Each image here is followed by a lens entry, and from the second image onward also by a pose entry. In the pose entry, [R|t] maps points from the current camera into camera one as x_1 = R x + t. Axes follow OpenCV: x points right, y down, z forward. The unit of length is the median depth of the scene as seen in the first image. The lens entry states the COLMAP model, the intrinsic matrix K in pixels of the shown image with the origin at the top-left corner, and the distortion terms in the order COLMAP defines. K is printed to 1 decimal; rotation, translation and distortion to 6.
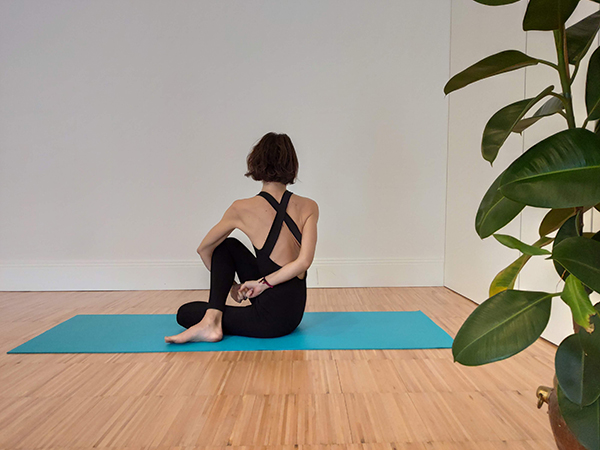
lens RADIAL K [[460.7, 0, 300.1], [0, 460.7, 219.1], [0, 0, 1]] dist [-0.010390, -0.005200]
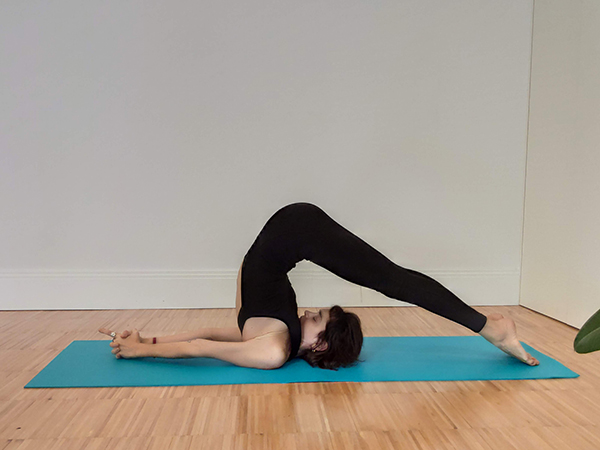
lens RADIAL K [[640.9, 0, 300.4], [0, 640.9, 225.3], [0, 0, 1]] dist [-0.004271, 0.000000]
pose [[0.997214, 0.012444, 0.073551, -0.299343], [-0.013871, 0.999725, 0.018920, -0.015421], [-0.073295, -0.019888, 0.997112, -0.146114]]
